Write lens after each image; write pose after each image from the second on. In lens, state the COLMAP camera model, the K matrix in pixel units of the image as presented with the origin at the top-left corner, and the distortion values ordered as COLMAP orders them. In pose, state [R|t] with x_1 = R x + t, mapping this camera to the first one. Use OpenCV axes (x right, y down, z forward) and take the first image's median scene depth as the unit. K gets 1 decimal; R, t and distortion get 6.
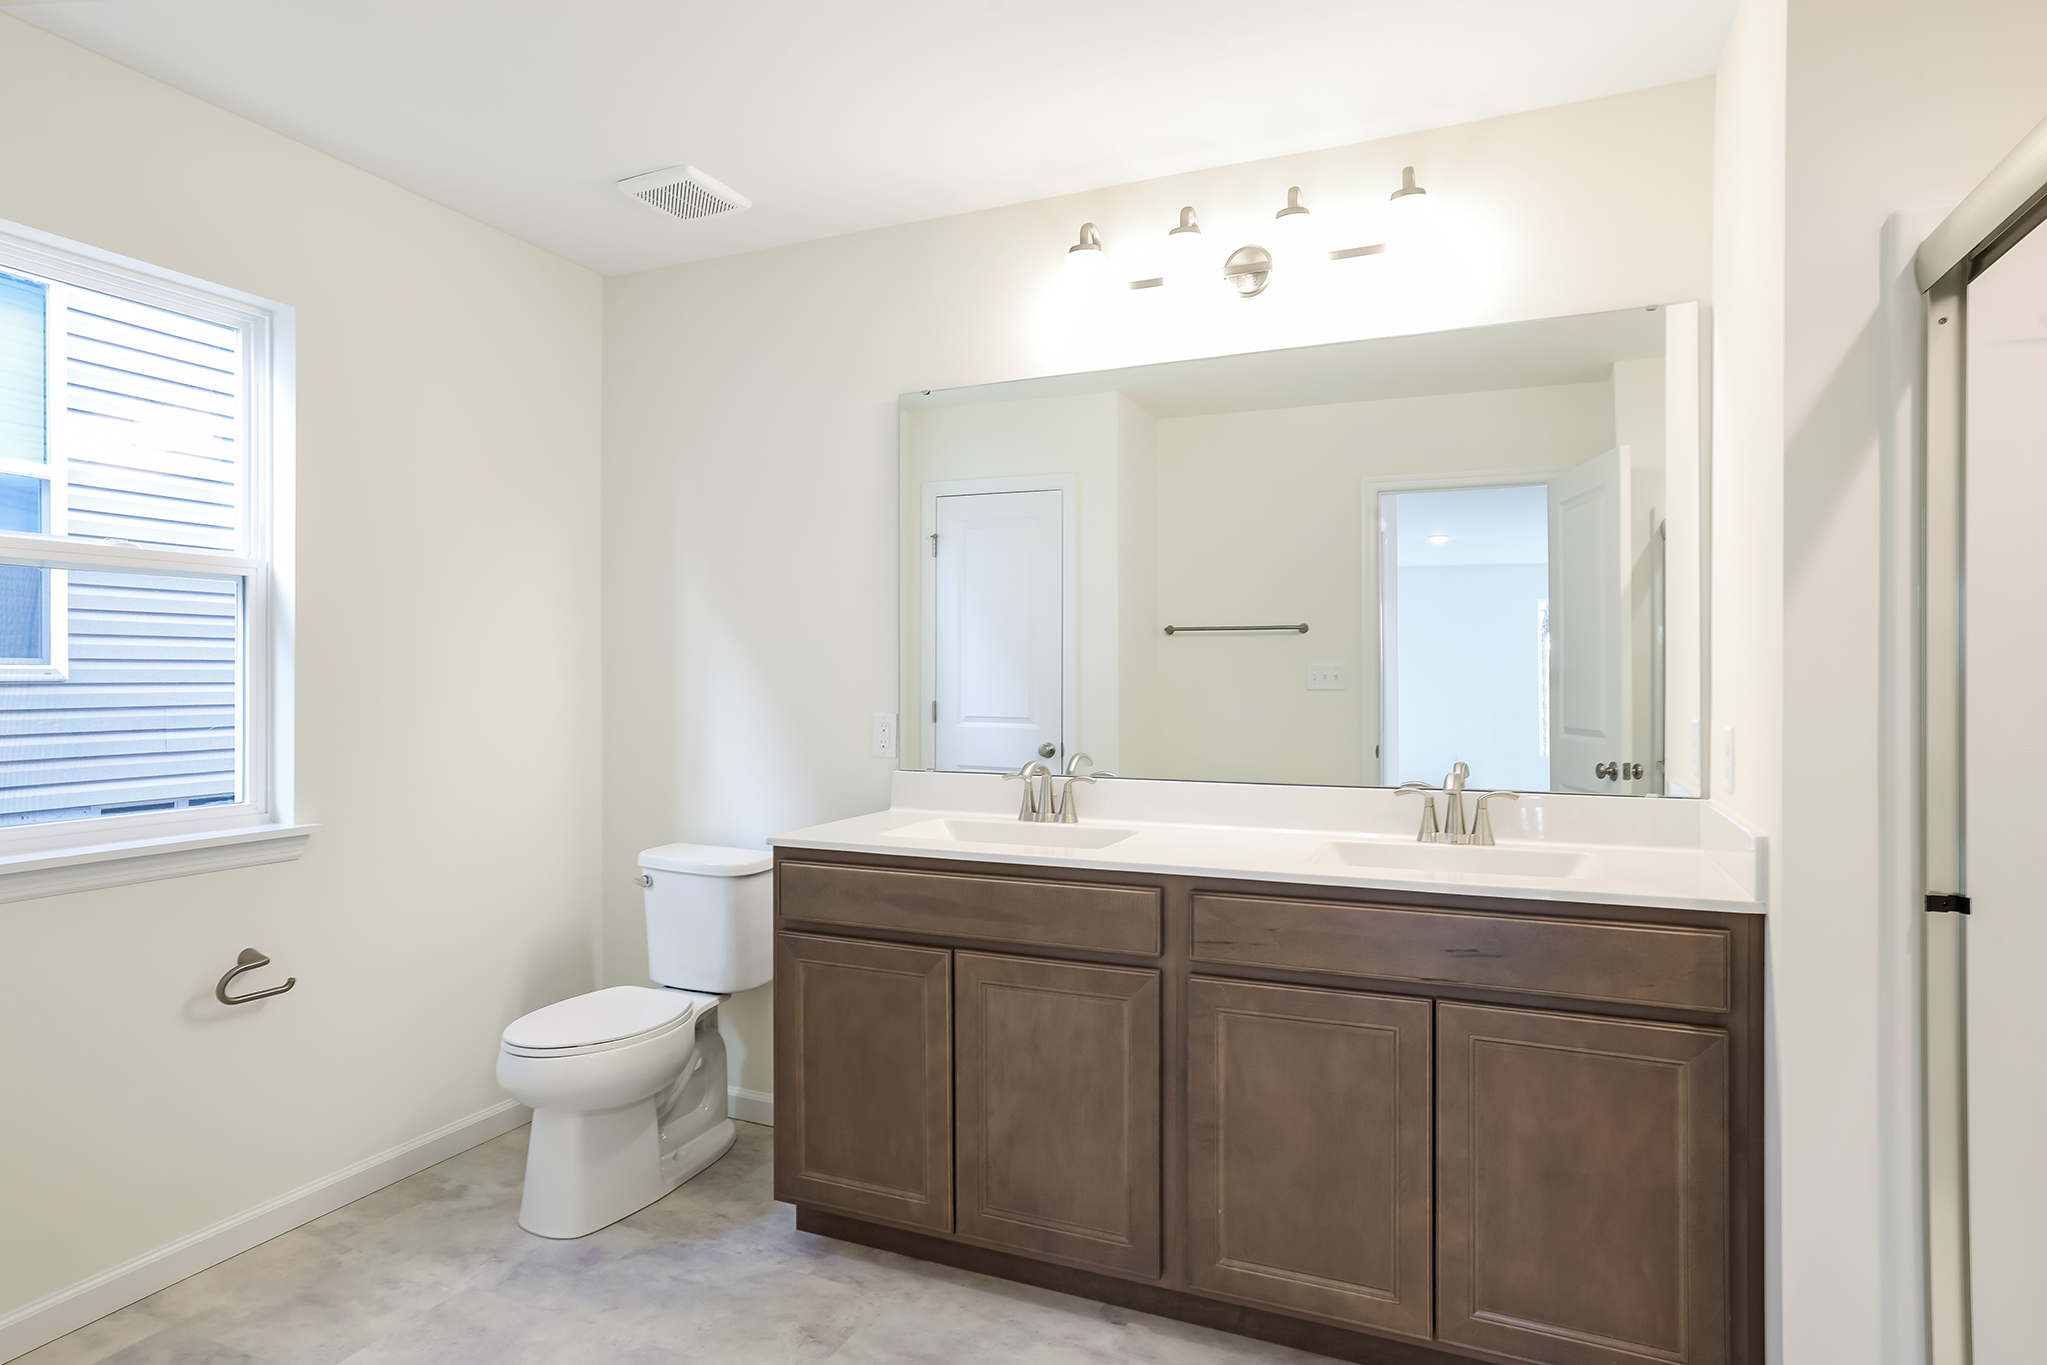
lens RADIAL K [[1125.5, 0, 1023.5], [0, 1125.5, 682.5], [0, 0, 1]] dist [-0.000677, -0.000086]
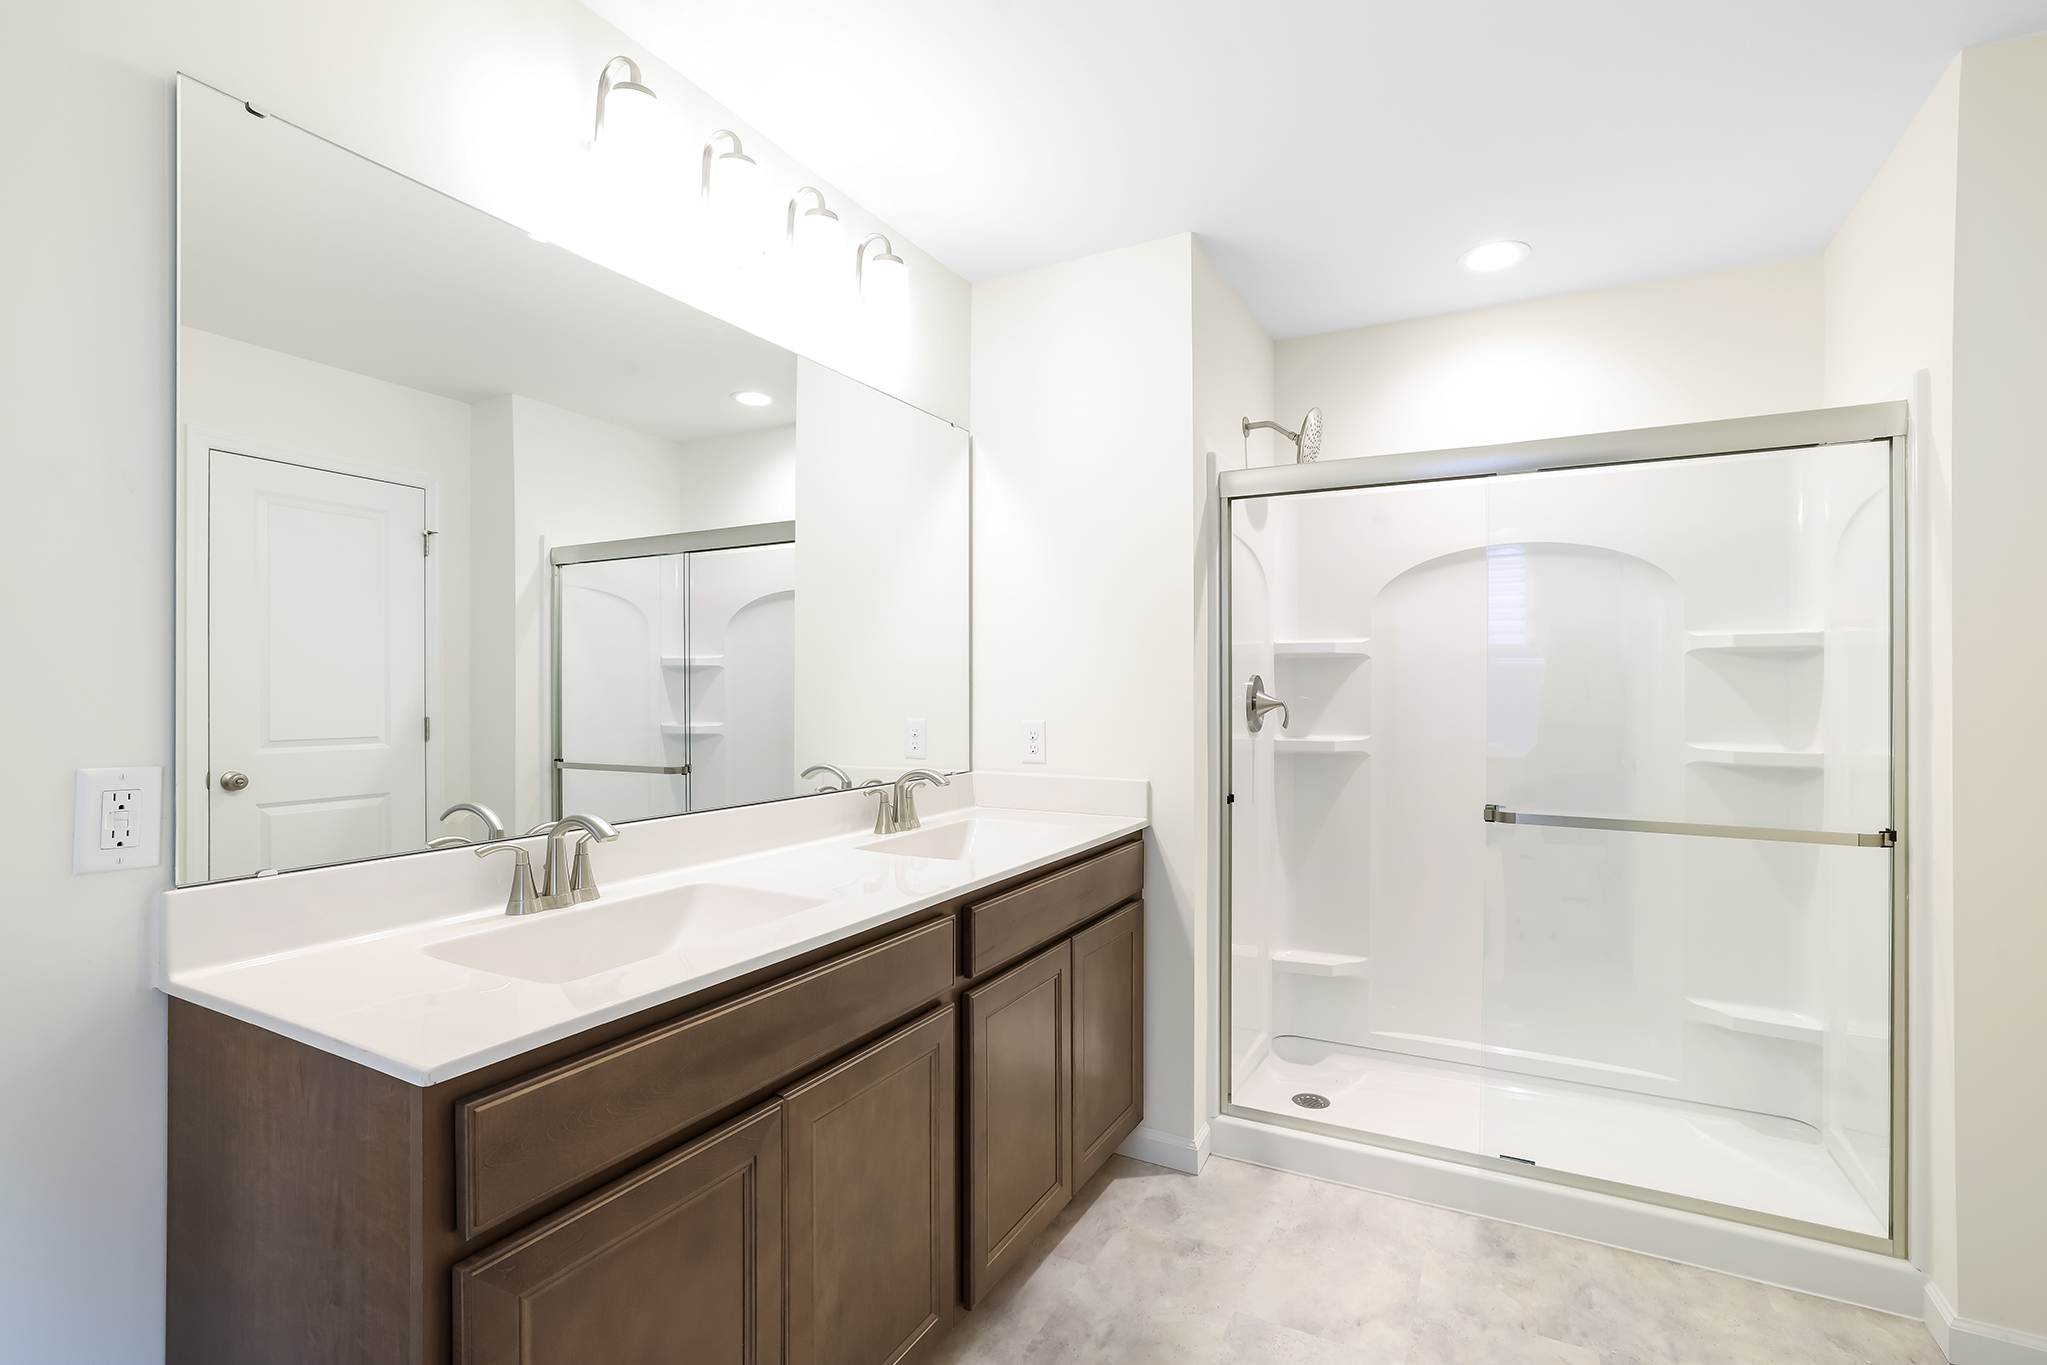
lens RADIAL K [[947.7, 0, 1023.5], [0, 947.7, 682.5], [0, 0, 1]] dist [0.003641, 0.000272]
pose [[0.072071, 0.006051, 0.997381, -0.590695], [0.001017, 0.999981, -0.006140, -0.004143], [-0.997399, 0.001457, 0.072063, 0.783073]]
